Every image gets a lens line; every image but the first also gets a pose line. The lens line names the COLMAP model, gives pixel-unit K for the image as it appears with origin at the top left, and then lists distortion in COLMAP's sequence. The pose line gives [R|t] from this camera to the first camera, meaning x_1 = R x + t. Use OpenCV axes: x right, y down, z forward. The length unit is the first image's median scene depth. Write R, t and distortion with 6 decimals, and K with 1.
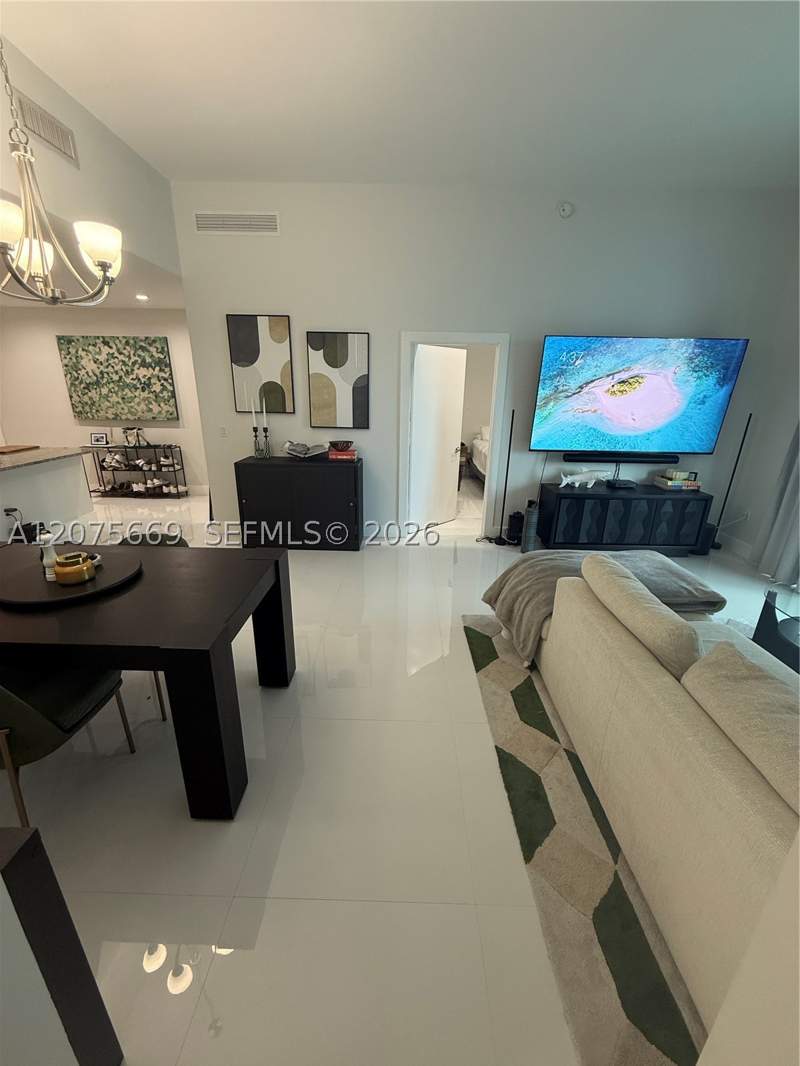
lens RADIAL K [[424.9, 0, 400.5], [0, 424.9, 530.9], [0, 0, 1]] dist [0.000129, 0.000045]
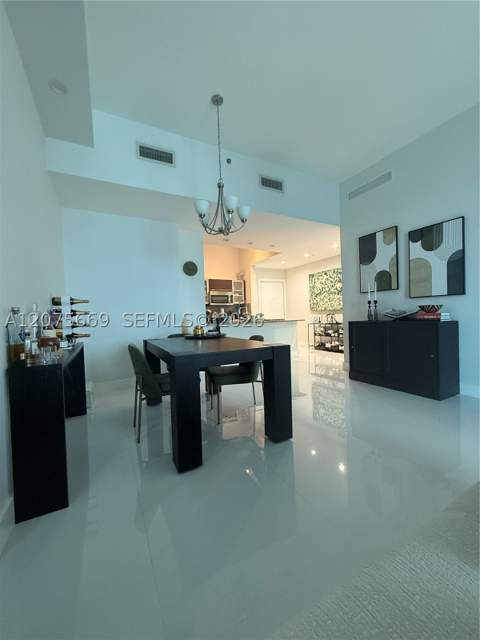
lens RADIAL K [[255.1, 0, 240.3], [0, 255.1, 318.8], [0, 0, 1]] dist [0.000129, 0.000045]
pose [[0.477010, -0.022605, -0.878607, 0.234923], [-0.242064, 0.957628, -0.156059, 0.070400], [0.844906, 0.287121, 0.451326, 0.213812]]
